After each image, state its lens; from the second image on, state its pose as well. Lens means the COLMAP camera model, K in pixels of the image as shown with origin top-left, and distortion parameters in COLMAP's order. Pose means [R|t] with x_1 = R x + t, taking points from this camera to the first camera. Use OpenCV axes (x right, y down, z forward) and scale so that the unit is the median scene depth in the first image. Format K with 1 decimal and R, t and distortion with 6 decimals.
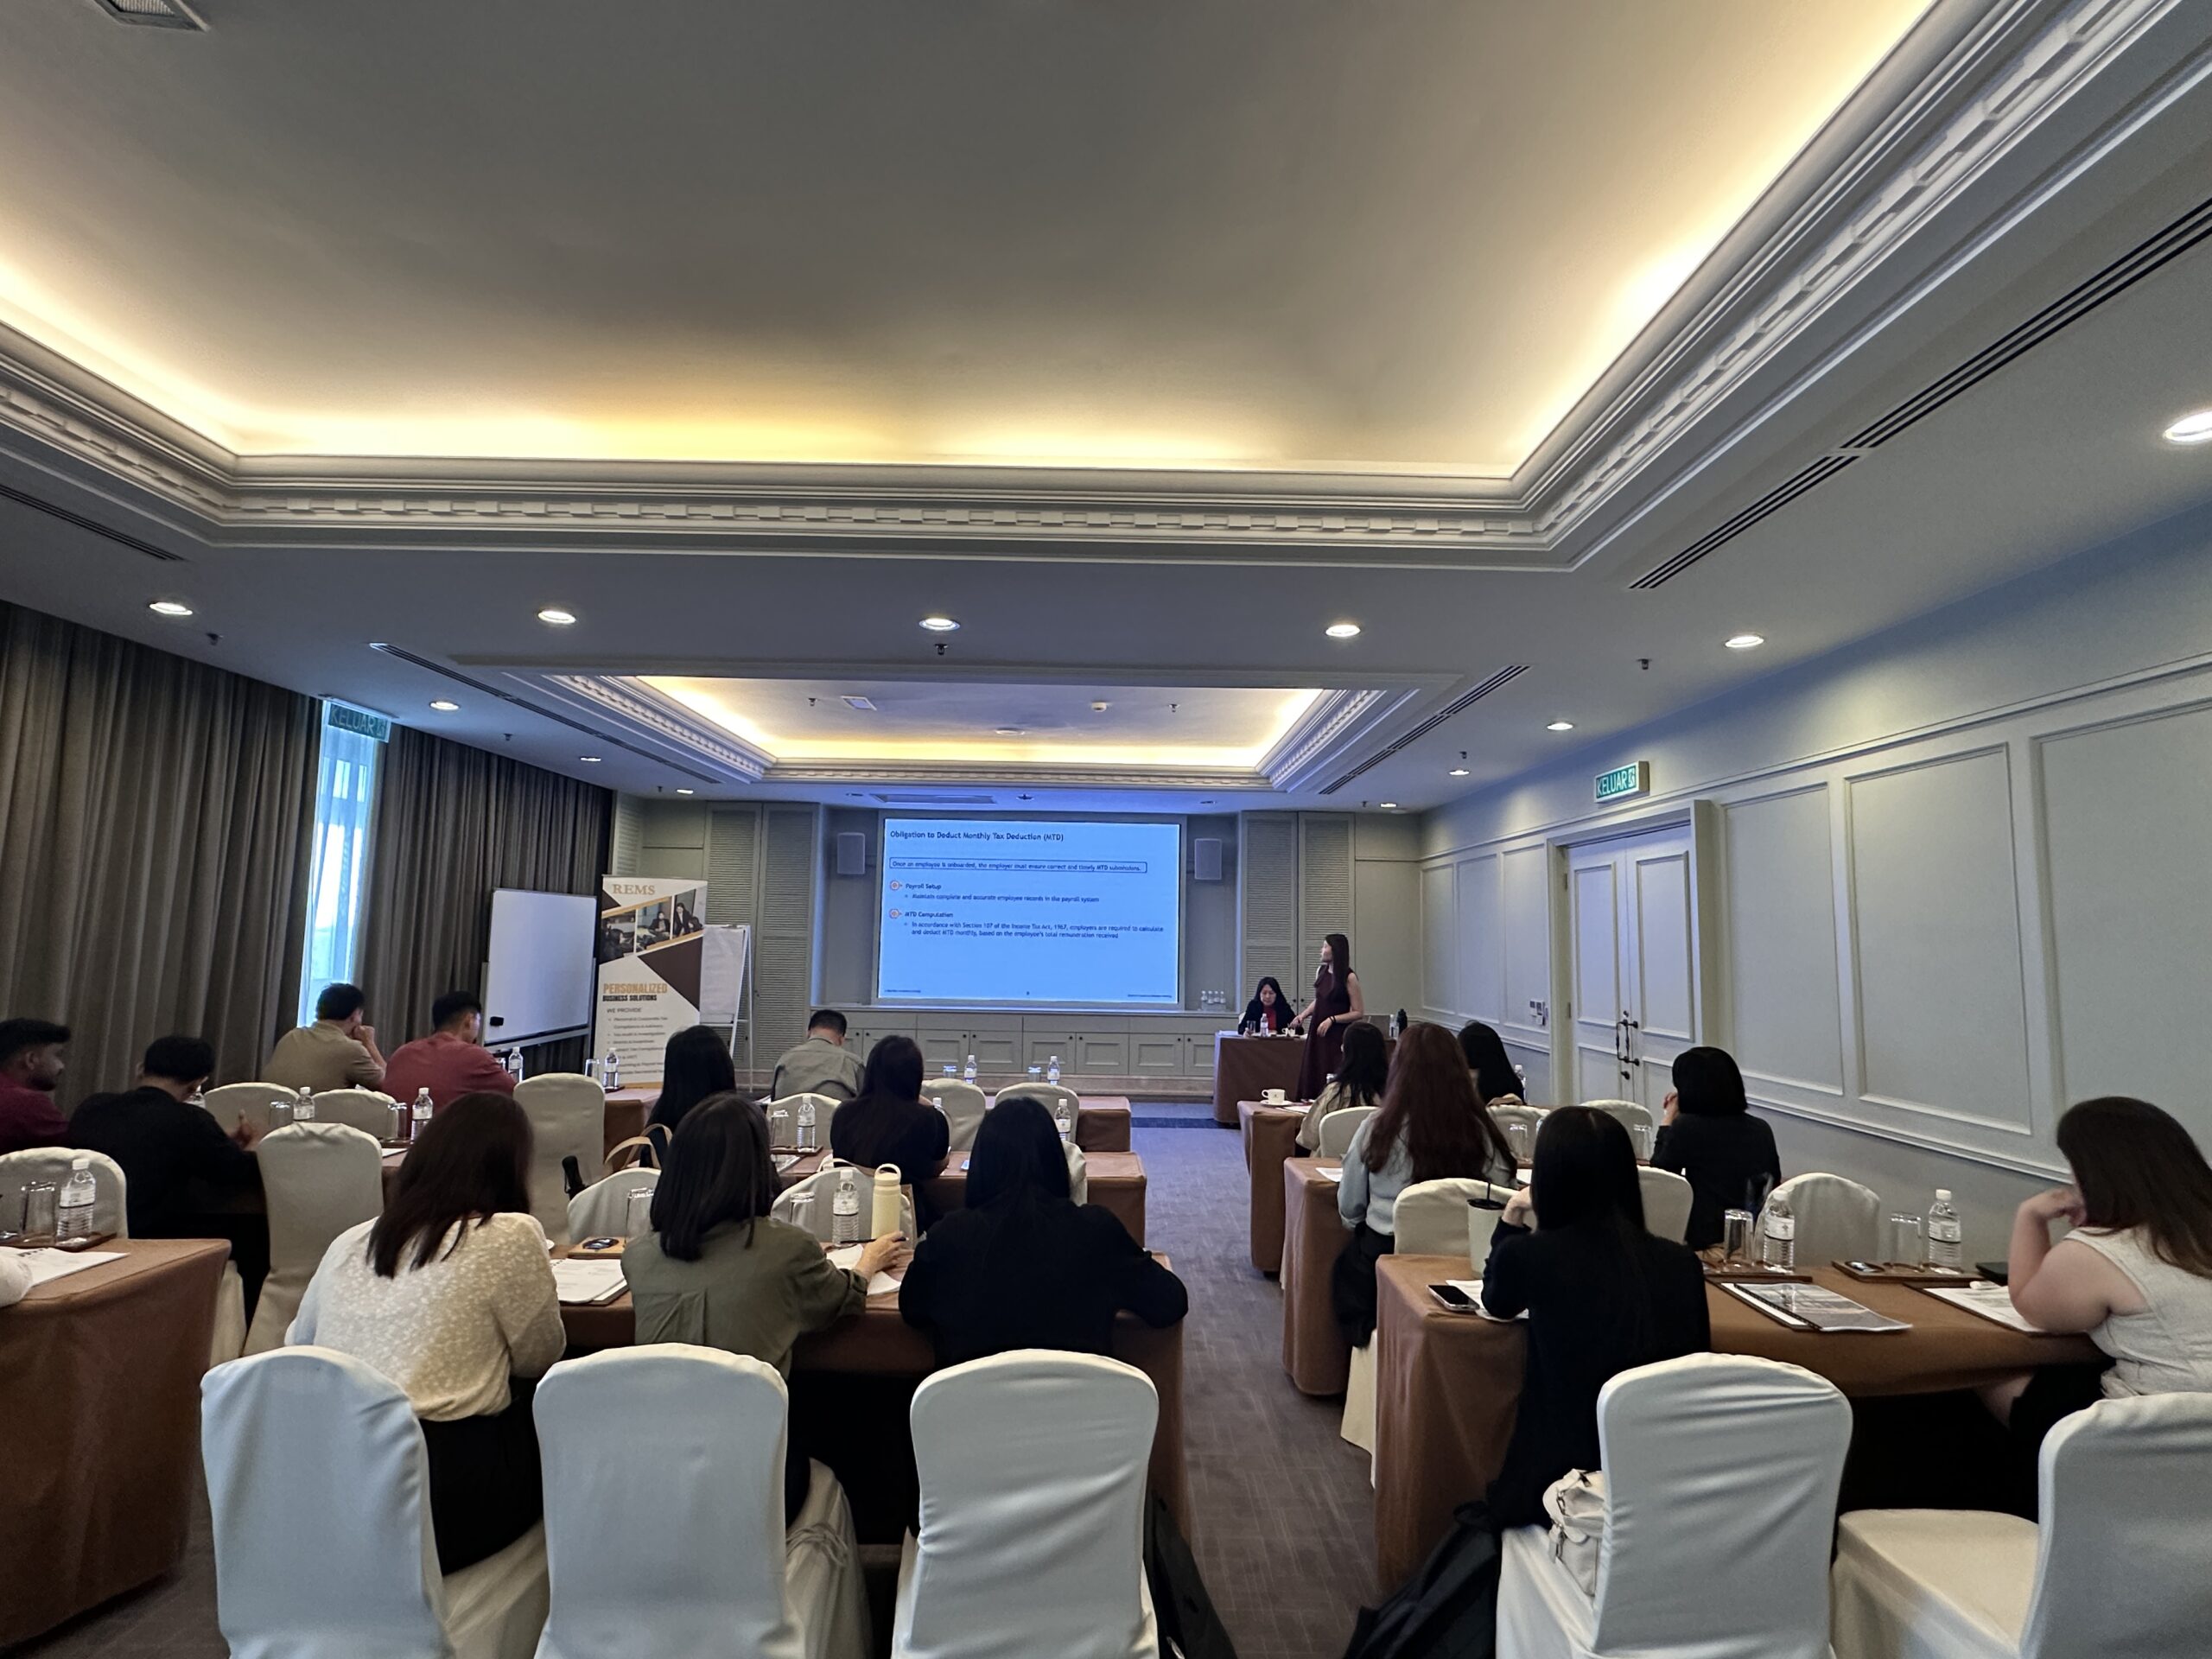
lens RADIAL K [[1076.3, 0, 1094.7], [0, 1076.3, 828.5], [0, 0, 1]] dist [-0.002126, -0.002960]
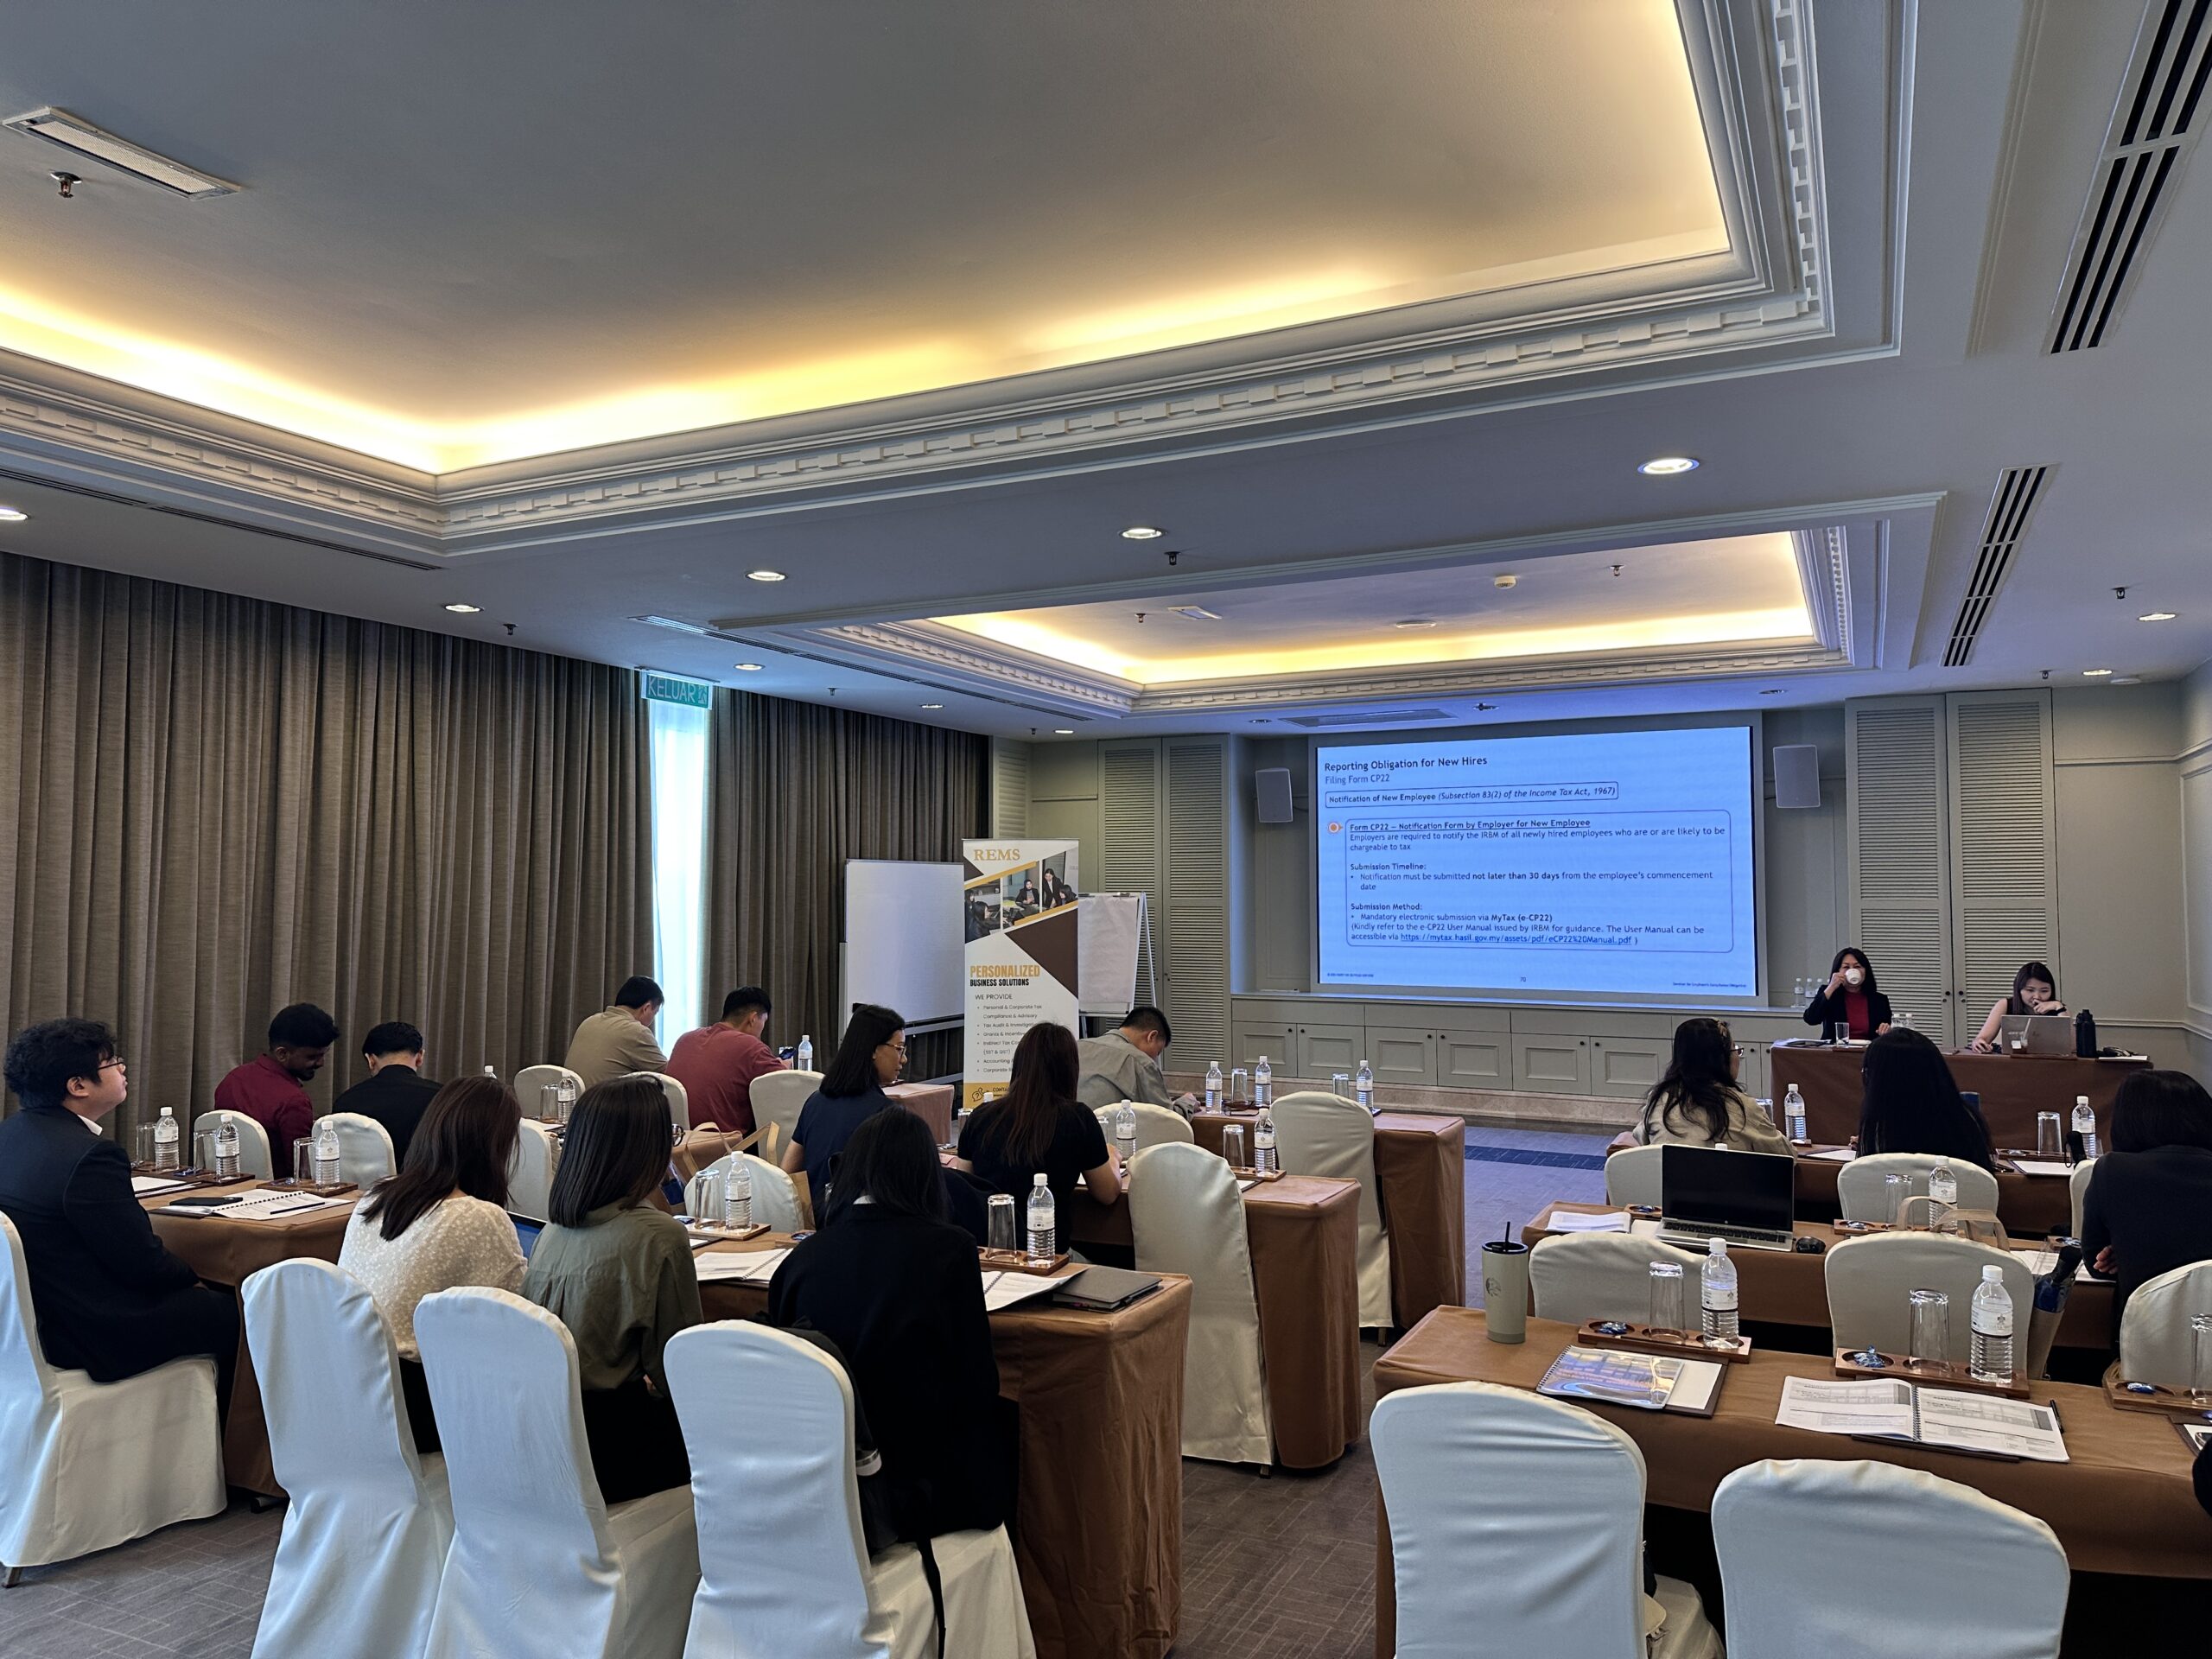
lens RADIAL K [[1533.1, 0, 1090.8], [0, 1533.1, 822.2], [0, 0, 1]] dist [0.044491, -0.048381]
pose [[0.896072, -0.042527, -0.441866, 0.168707], [0.065116, 0.997225, 0.036073, -0.007169], [0.439106, -0.061097, 0.896355, -0.040479]]
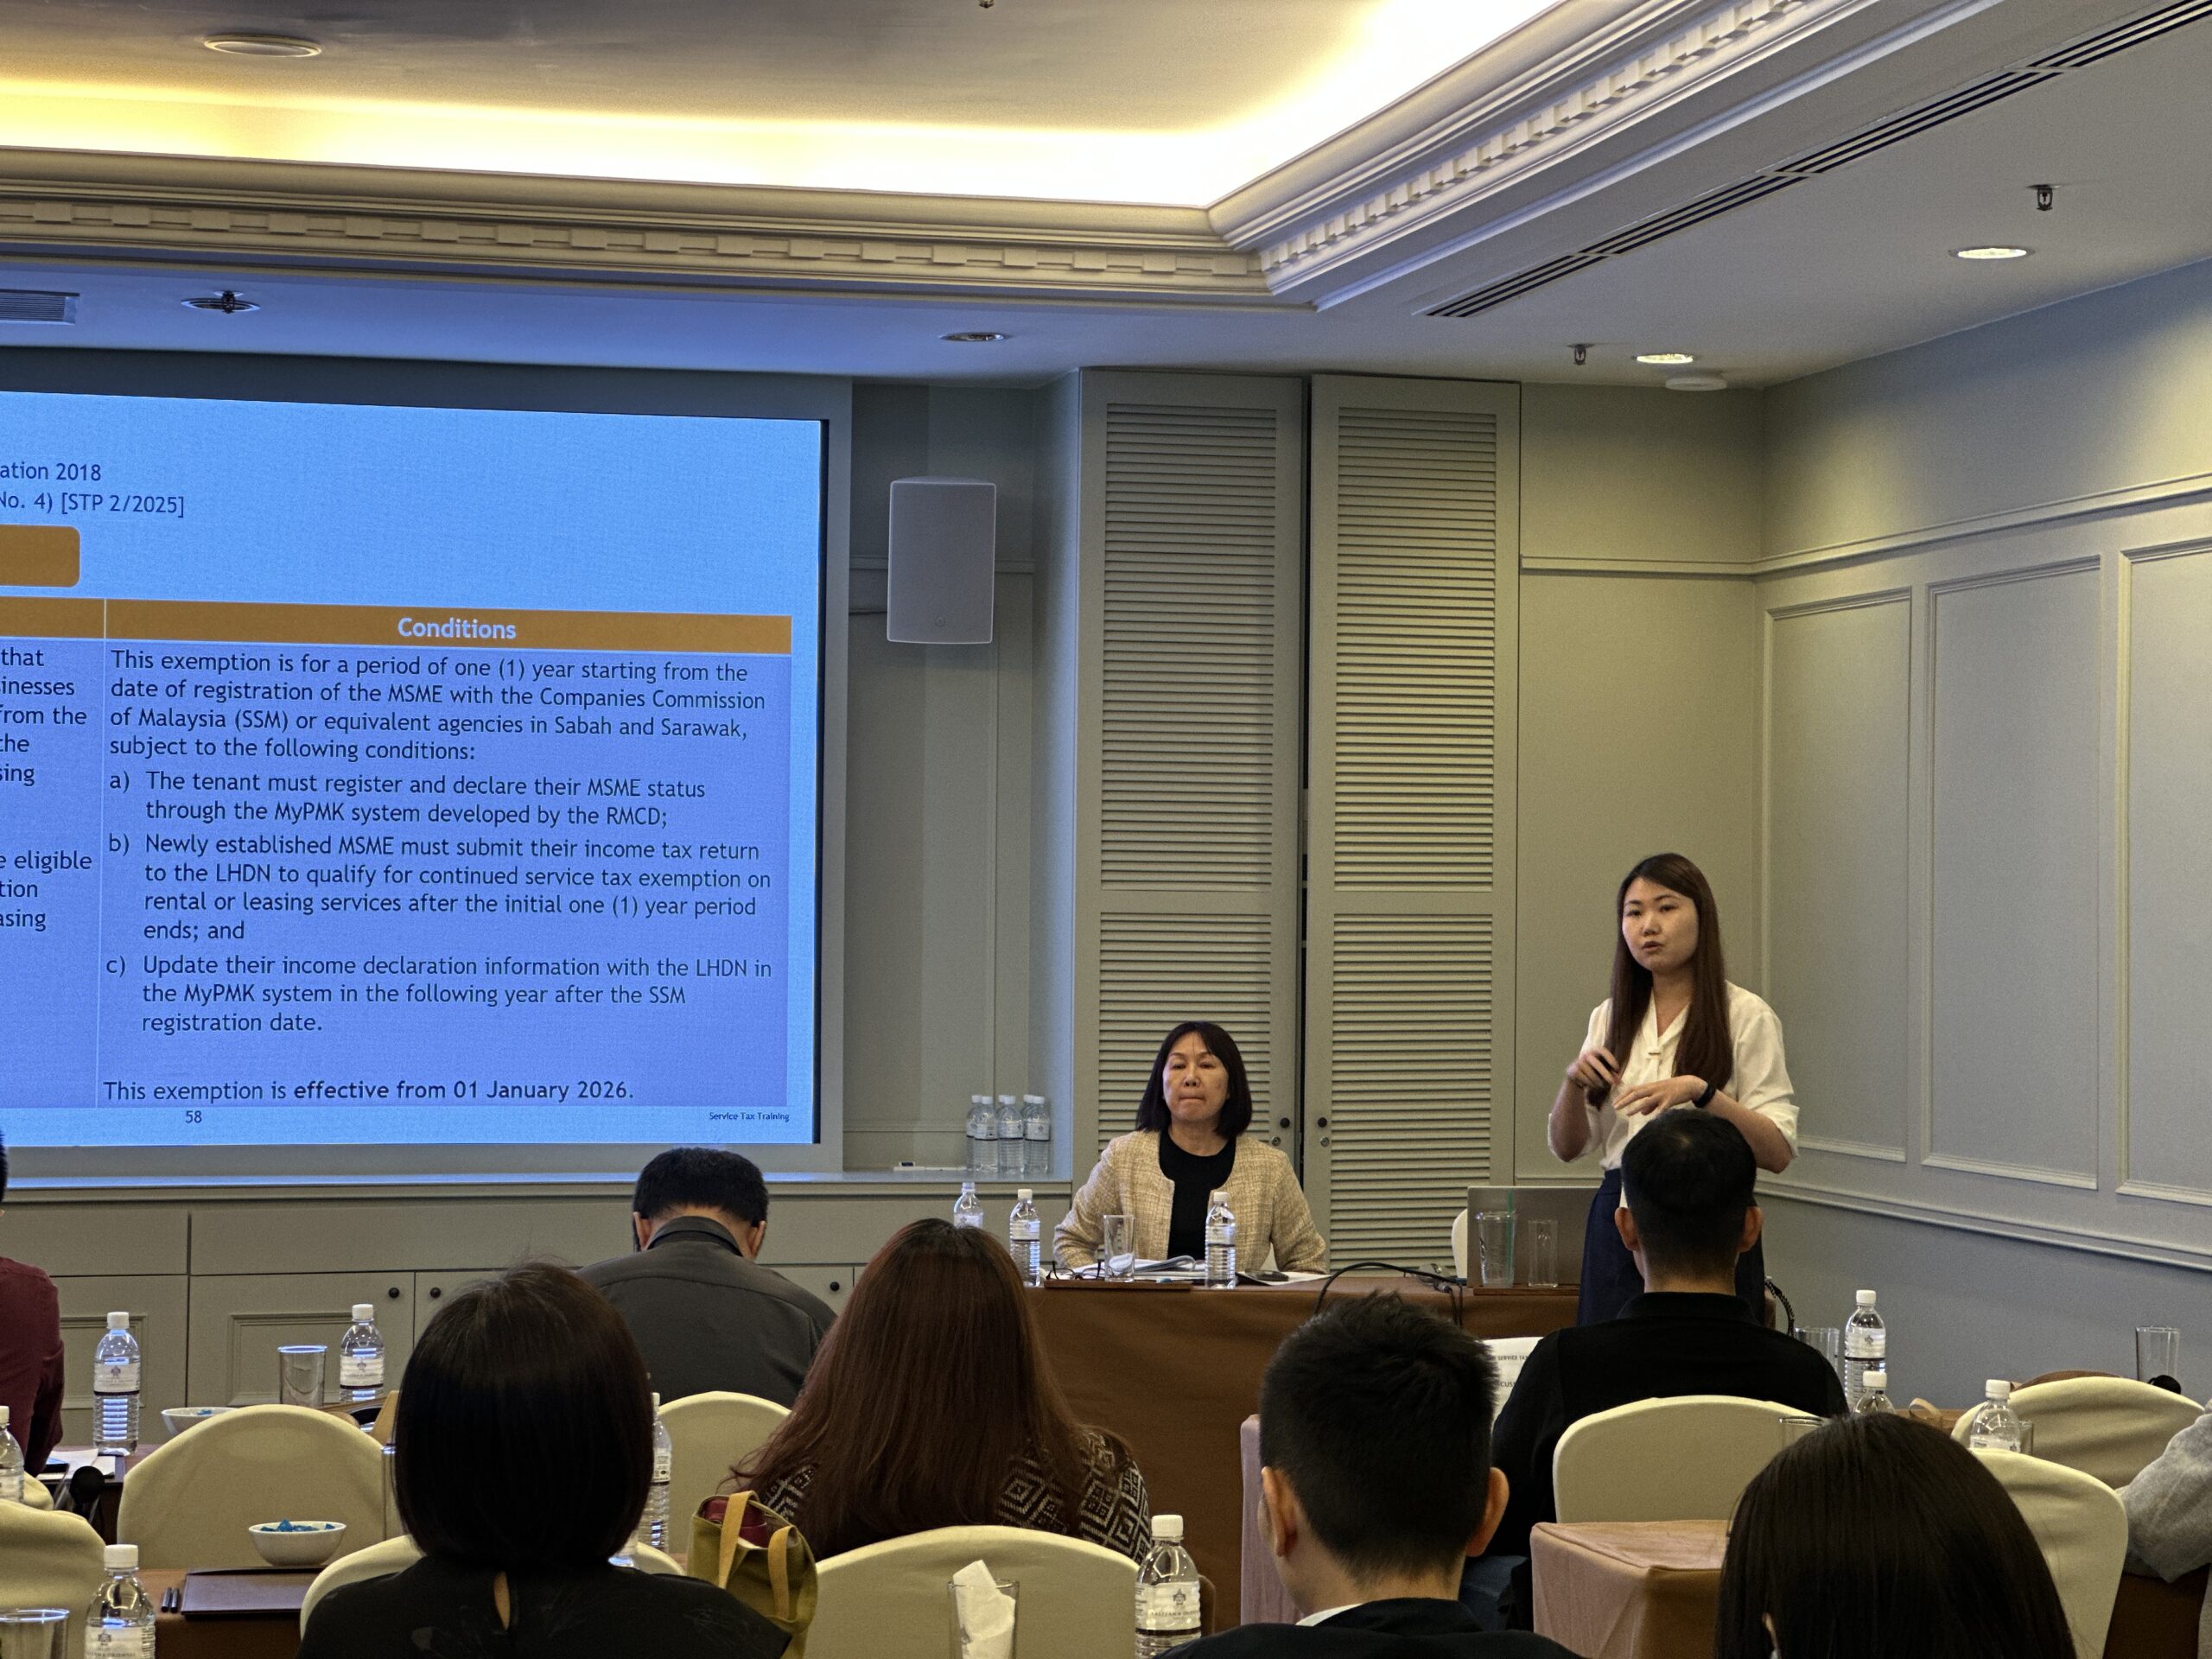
lens RADIAL K [[4944.4, 0, 1119.7], [0, 4944.4, 789.6], [0, 0, 1]] dist [0.216746, 0.000000]
pose [[0.974665, -0.004945, 0.223617, -0.135776], [-0.013907, 0.996481, 0.082651, -0.017283], [-0.223239, -0.083667, 0.971167, -0.146942]]
